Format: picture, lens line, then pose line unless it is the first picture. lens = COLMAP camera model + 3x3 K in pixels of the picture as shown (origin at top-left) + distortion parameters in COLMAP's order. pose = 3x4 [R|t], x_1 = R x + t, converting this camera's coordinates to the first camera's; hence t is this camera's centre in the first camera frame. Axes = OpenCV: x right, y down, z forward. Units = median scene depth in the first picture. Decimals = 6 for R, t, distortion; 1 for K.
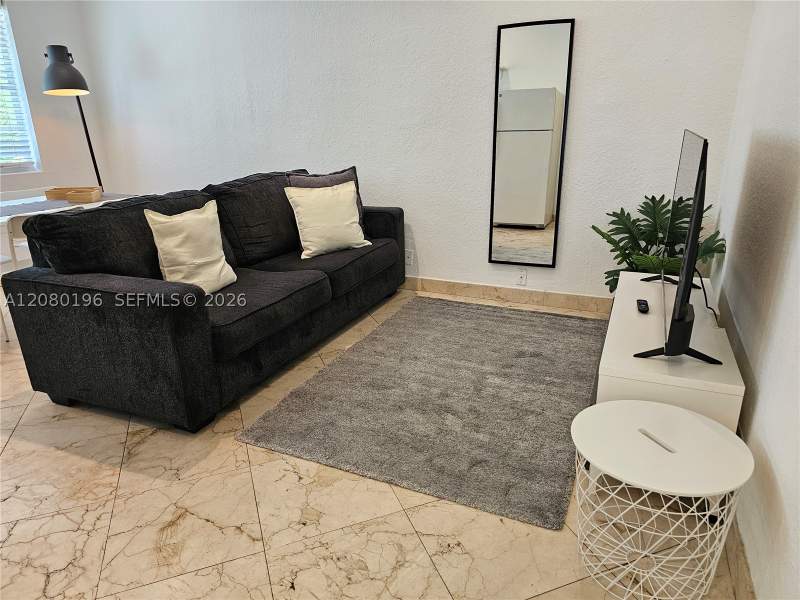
lens RADIAL K [[530.2, 0, 408.2], [0, 530.2, 302.2], [0, 0, 1]] dist [0.054160, -0.042701]
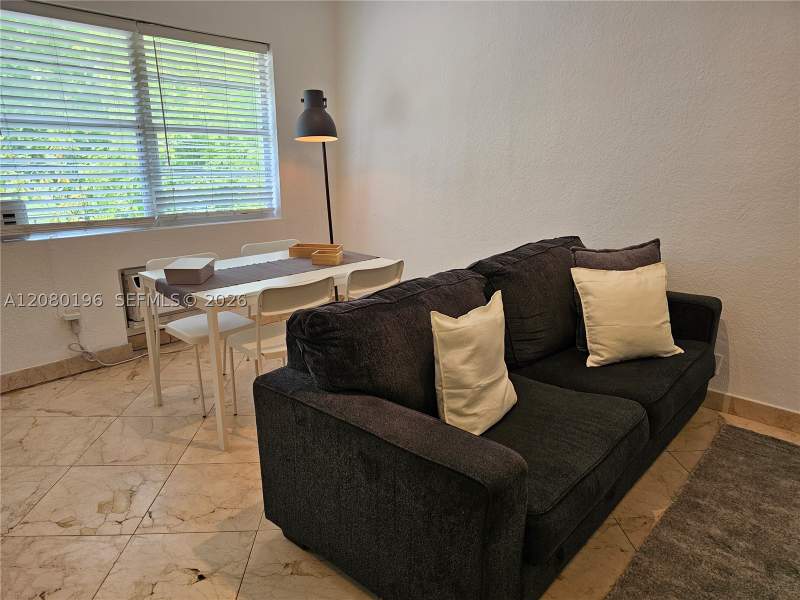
lens RADIAL K [[530.2, 0, 395.3], [0, 530.2, 305.3], [0, 0, 1]] dist [0.054160, -0.042701]
pose [[0.945625, 0.103203, -0.308450, -0.255664], [-0.117452, 0.992685, -0.027940, -0.125564], [0.303311, 0.062649, 0.950830, 0.238647]]
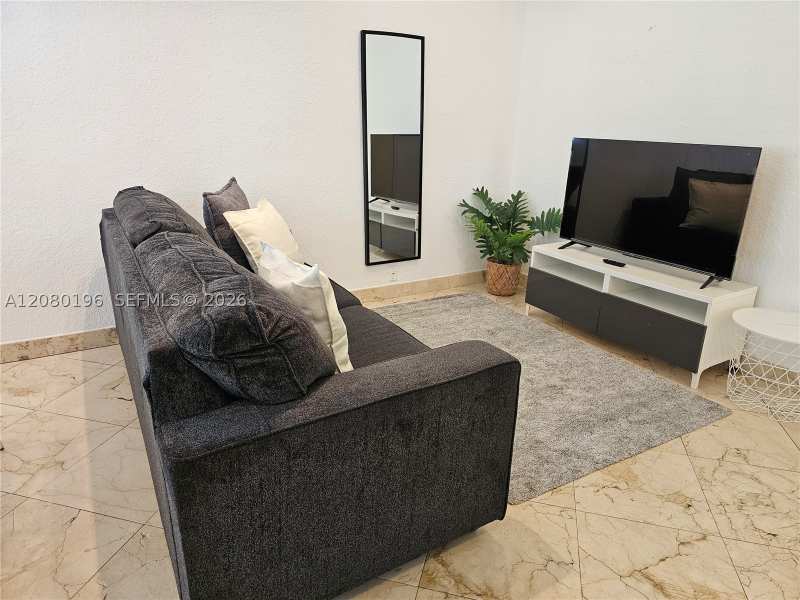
lens RADIAL K [[530.2, 0, 405.2], [0, 530.2, 292.4], [0, 0, 1]] dist [0.054160, -0.042701]
pose [[0.581447, -0.226686, 0.781366, -0.750383], [0.231126, 0.966854, 0.108509, -0.148477], [-0.780064, 0.117501, 0.614567, 0.427212]]
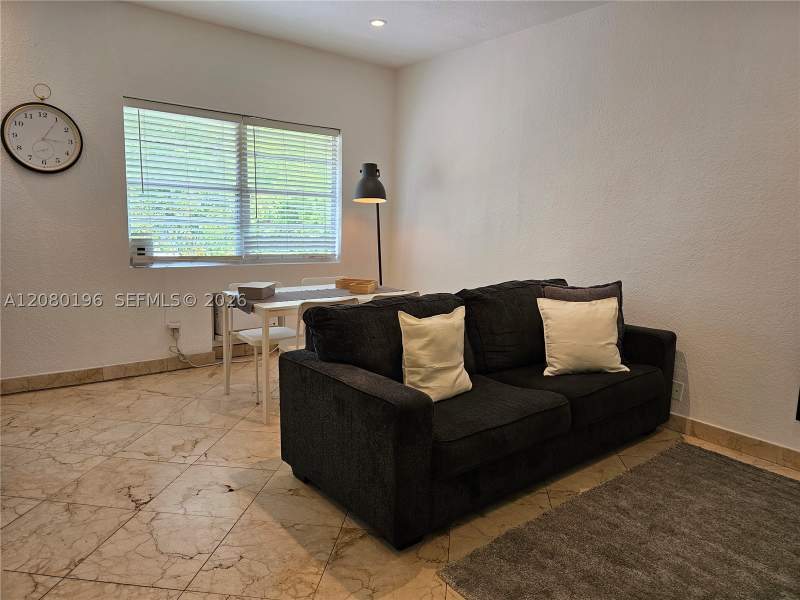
lens RADIAL K [[530.2, 0, 403.5], [0, 530.2, 297.7], [0, 0, 1]] dist [0.054160, -0.042701]
pose [[0.879713, 0.101464, -0.464554, -0.000207], [-0.184112, 0.973446, -0.136037, -0.046712], [0.438415, 0.205203, 0.875034, 0.068192]]
